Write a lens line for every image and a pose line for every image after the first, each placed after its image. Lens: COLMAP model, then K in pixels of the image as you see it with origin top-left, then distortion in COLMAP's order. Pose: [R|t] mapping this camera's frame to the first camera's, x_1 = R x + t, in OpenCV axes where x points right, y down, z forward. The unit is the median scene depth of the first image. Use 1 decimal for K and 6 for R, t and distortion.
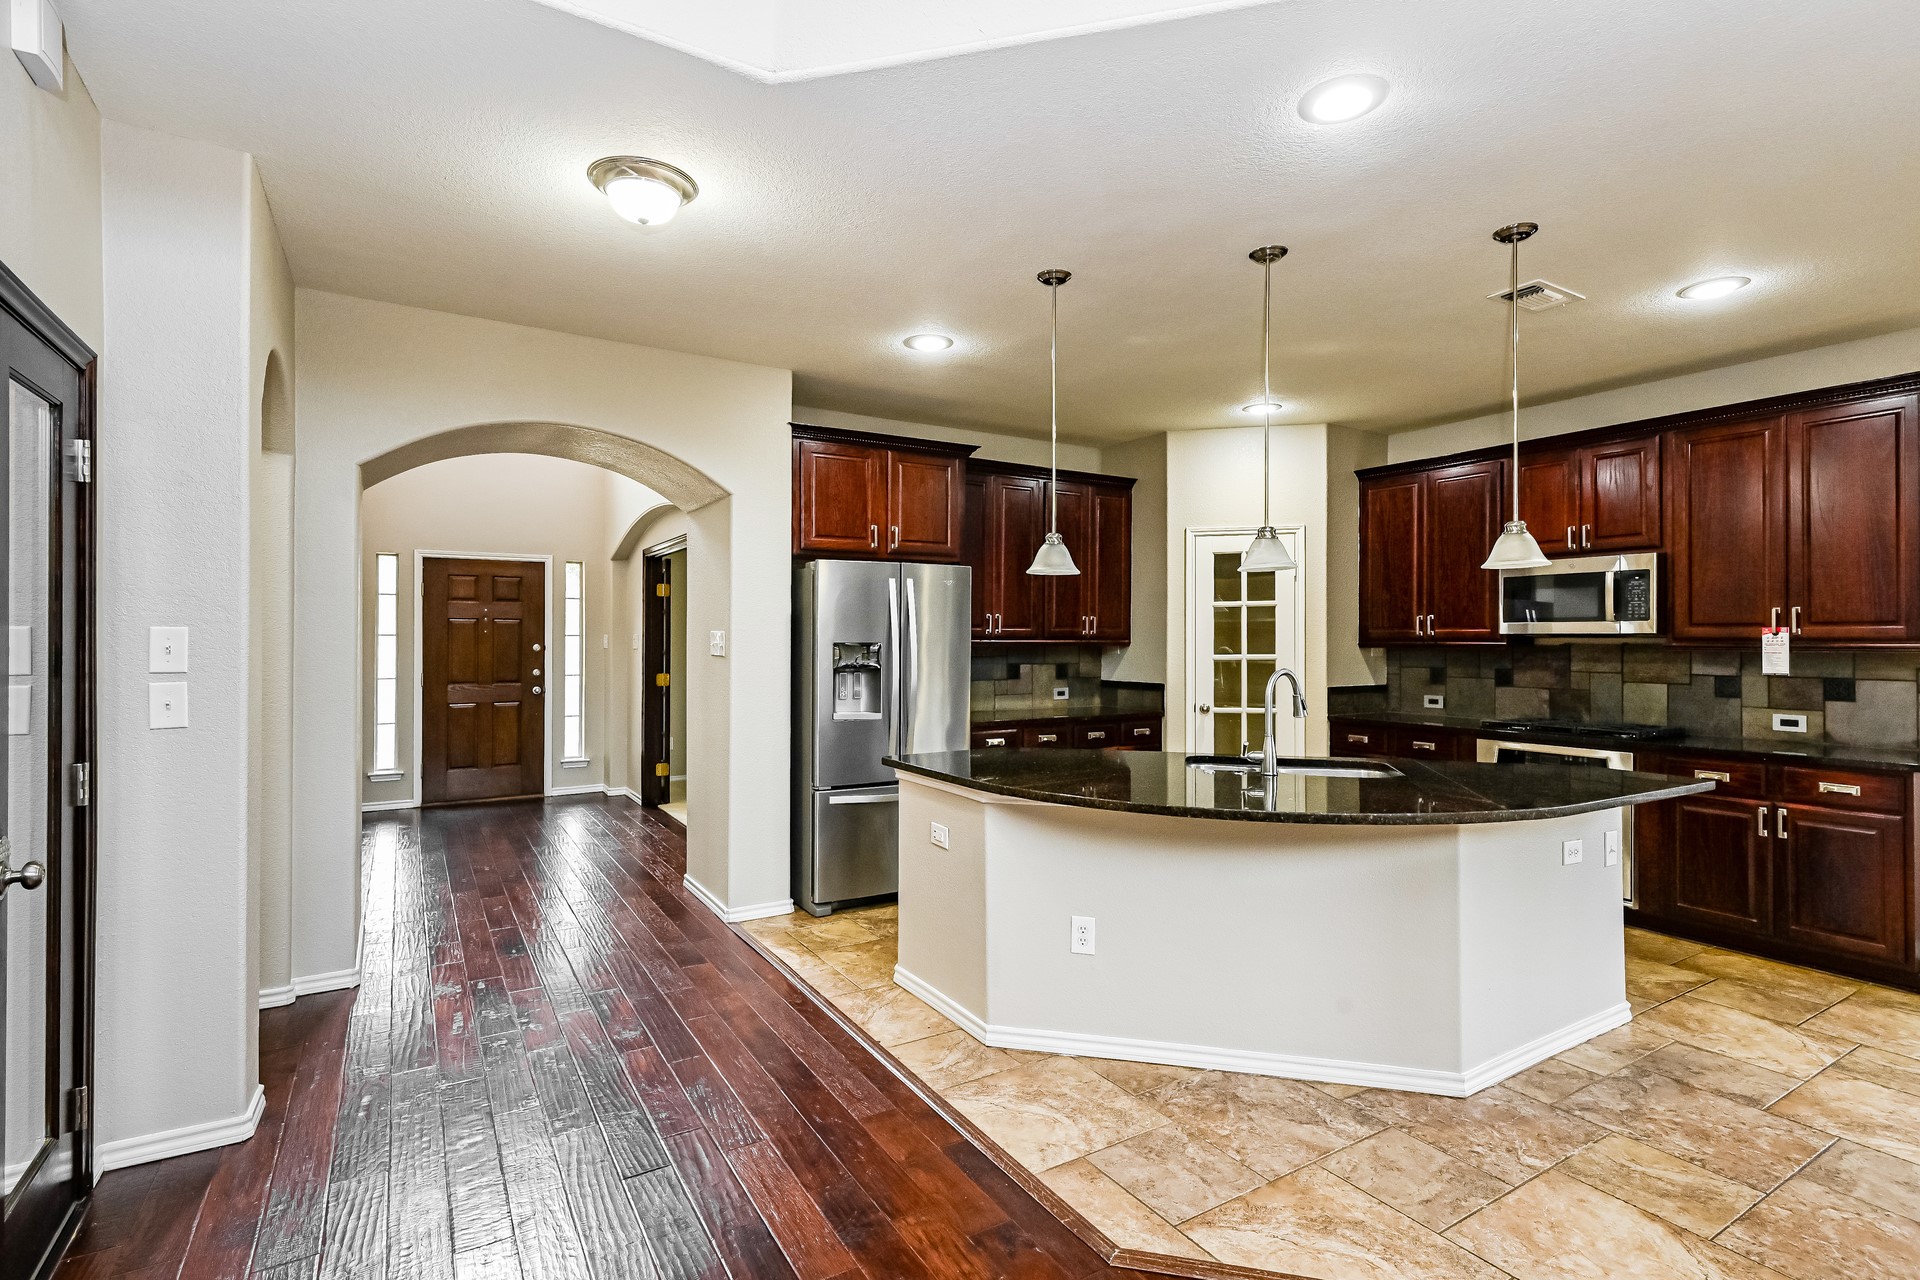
lens RADIAL K [[909.0, 0, 950.8], [0, 909.0, 636.0], [0, 0, 1]] dist [0.000680, -0.000793]
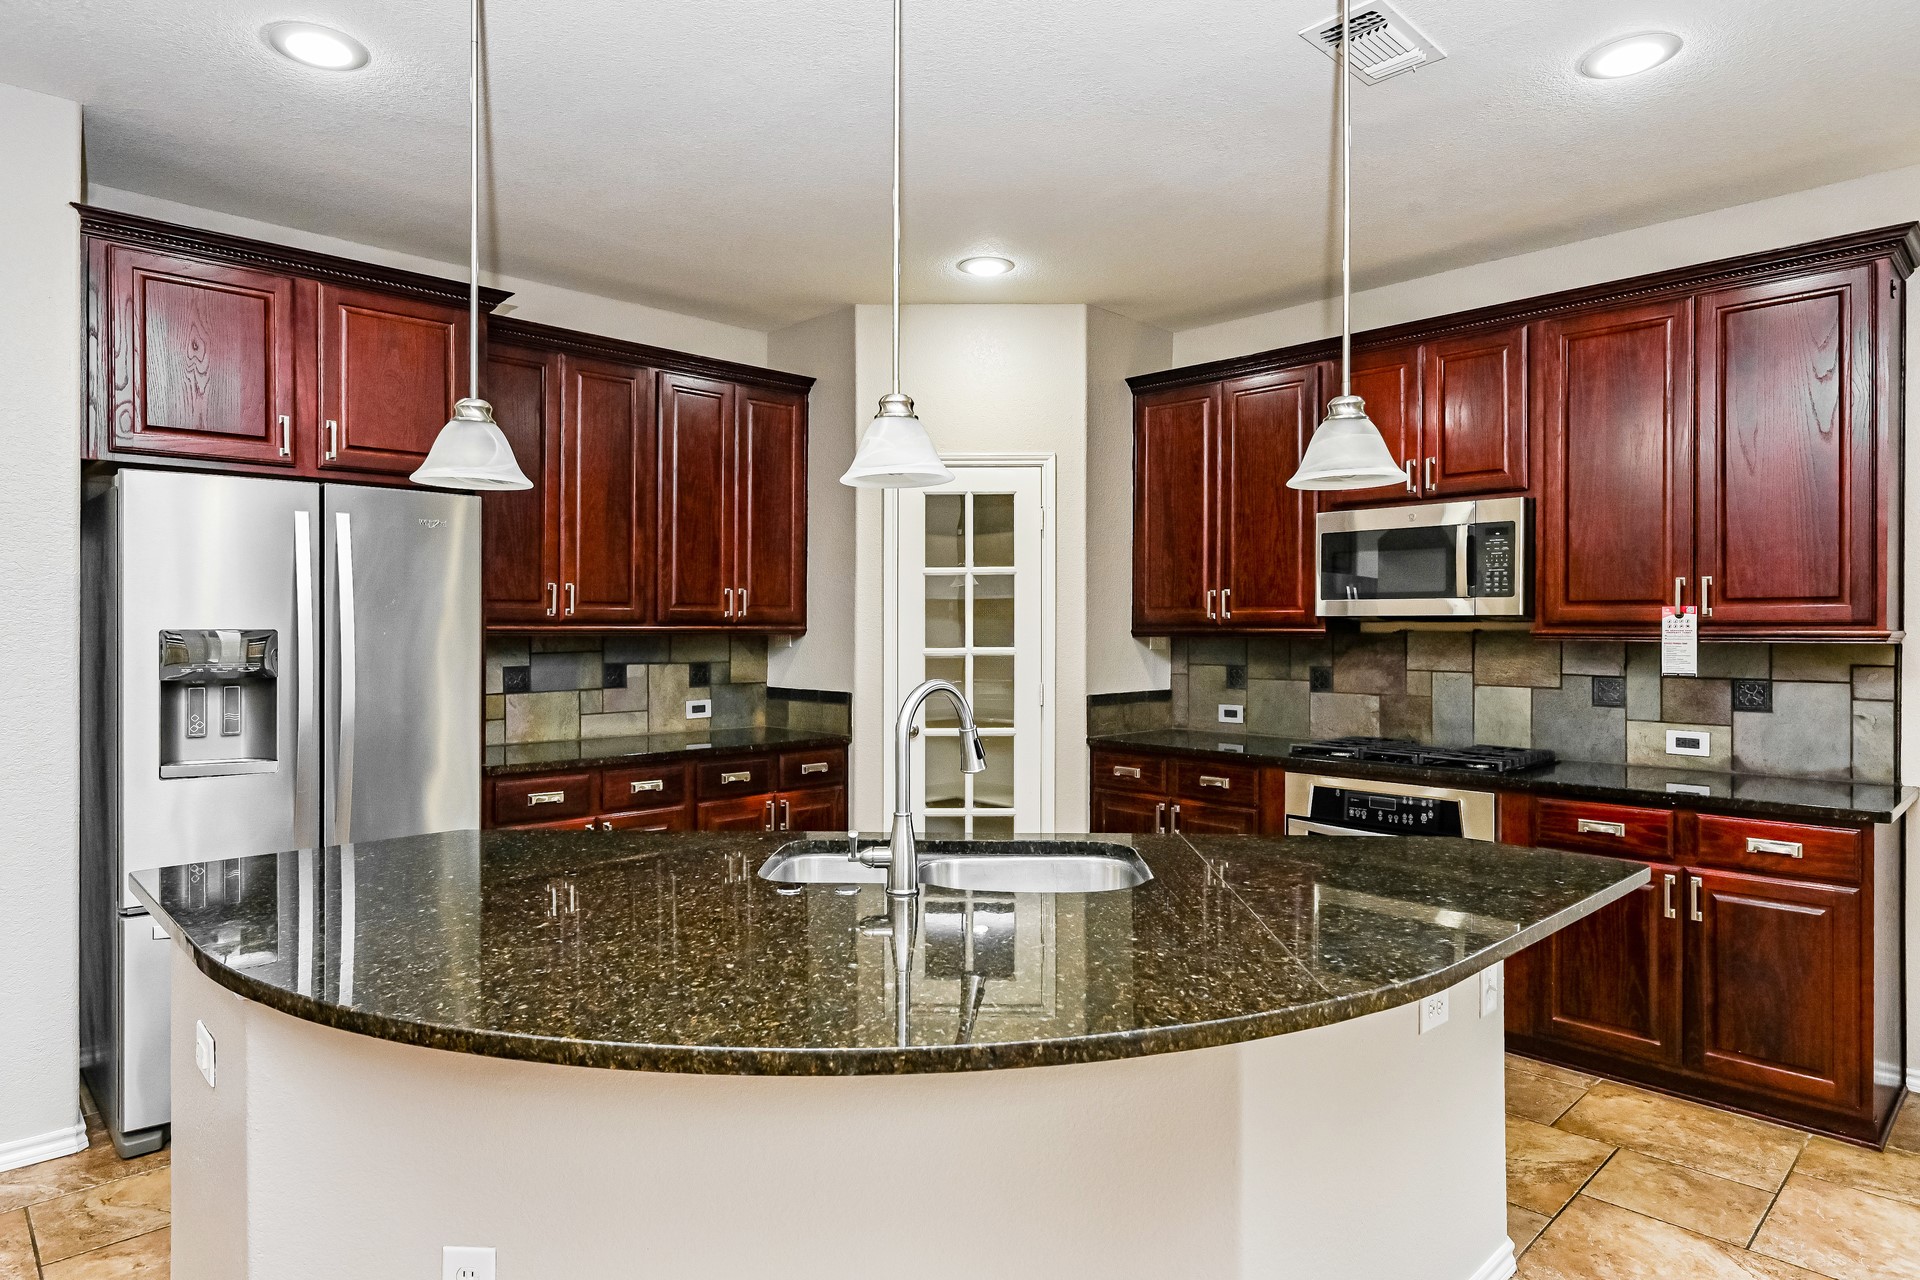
lens RADIAL K [[1081.1, 0, 959.4], [0, 1081.1, 638.9], [0, 0, 1]] dist [-0.003473, -0.002697]
pose [[0.974691, -0.003422, 0.223530, 0.168267], [-0.000149, 0.999873, 0.015953, 0.002019], [-0.223556, -0.015582, 0.974566, 0.281215]]
